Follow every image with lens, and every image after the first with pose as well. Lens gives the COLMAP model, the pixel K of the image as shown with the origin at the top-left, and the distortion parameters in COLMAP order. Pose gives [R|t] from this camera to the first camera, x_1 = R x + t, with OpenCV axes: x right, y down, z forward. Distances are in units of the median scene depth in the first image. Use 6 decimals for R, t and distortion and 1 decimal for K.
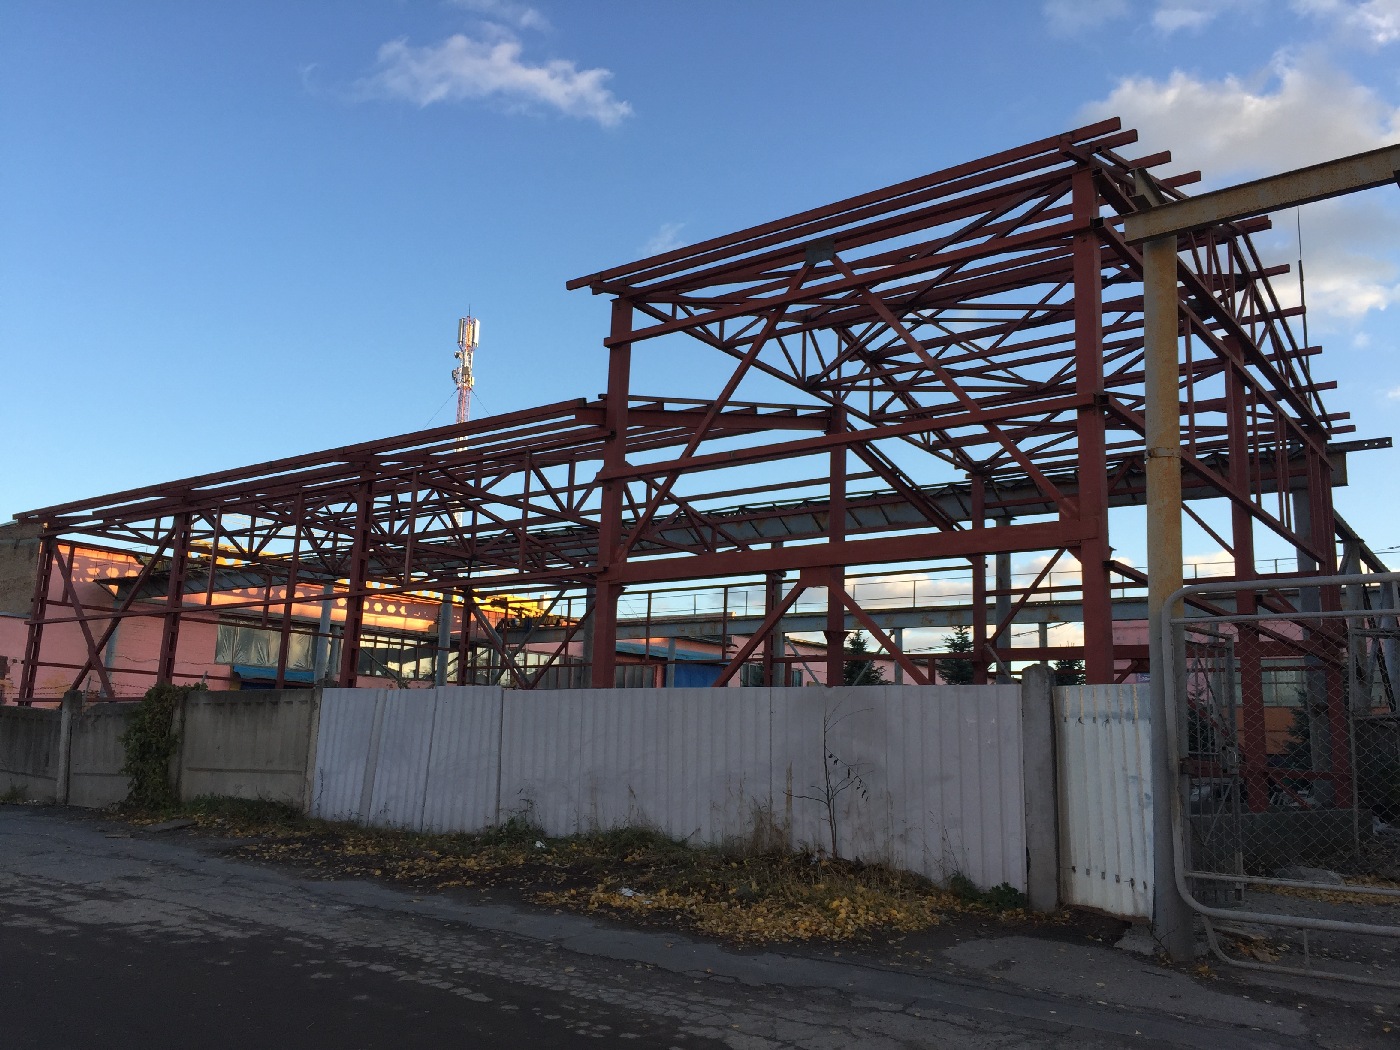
lens RADIAL K [[1177.7, 0, 700.0], [0, 1177.7, 525.0], [0, 0, 1]] dist [-0.003849, -0.000955]
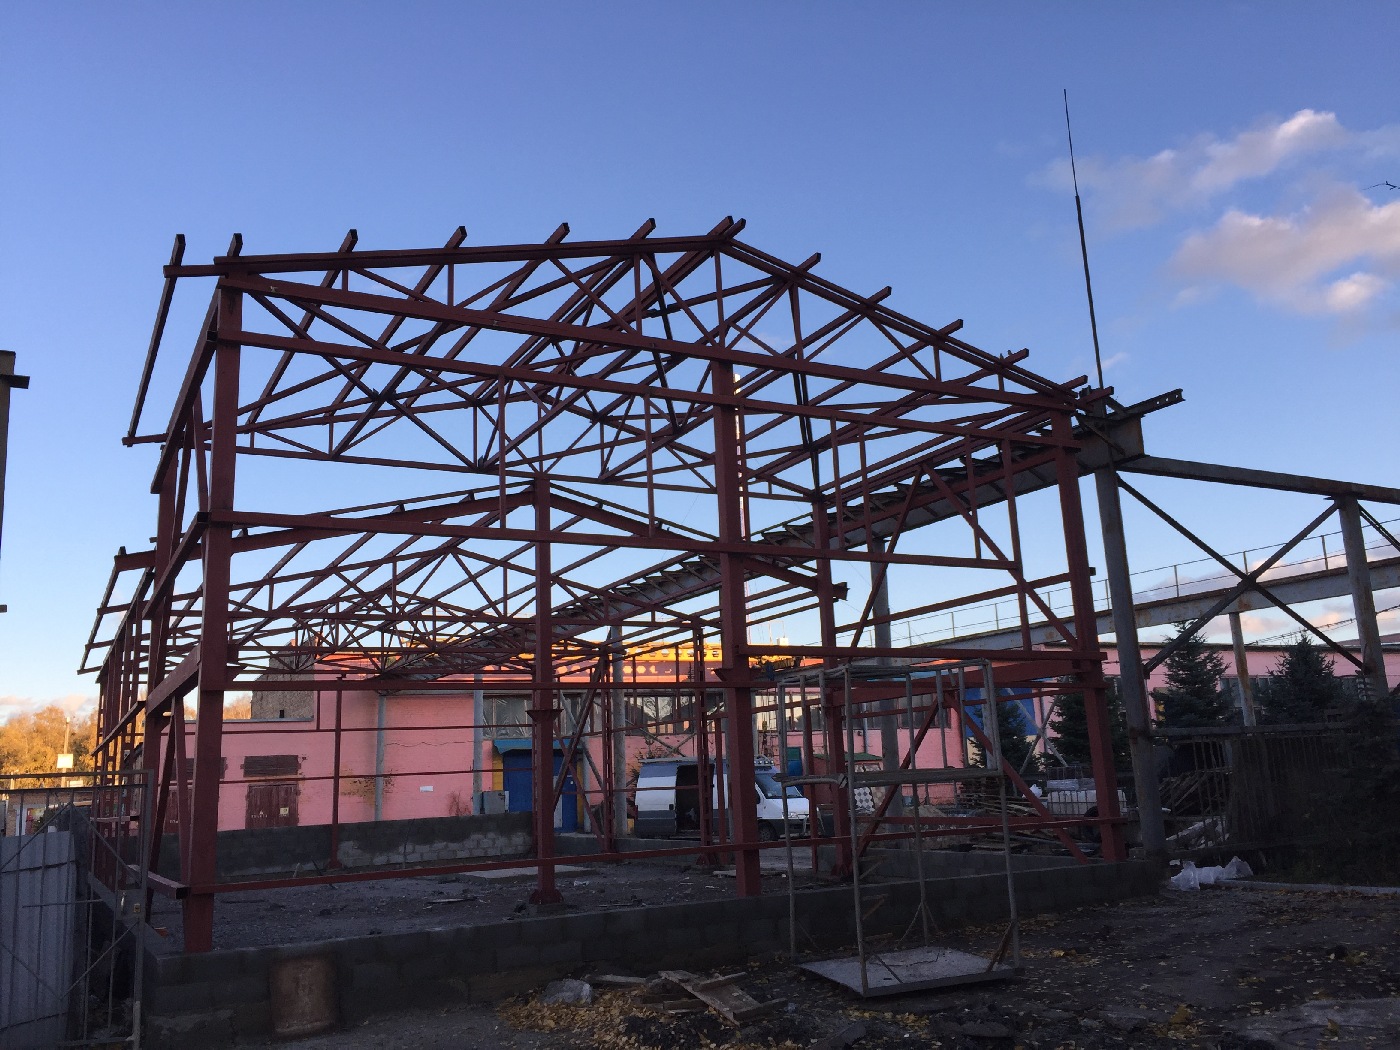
lens RADIAL K [[1177.7, 0, 700.0], [0, 1177.7, 525.0], [0, 0, 1]] dist [-0.003849, -0.000955]
pose [[0.911135, -0.160055, -0.379756, 0.582798], [0.154335, 0.986962, -0.045681, 0.000439], [0.382116, -0.016989, 0.923958, 0.160614]]
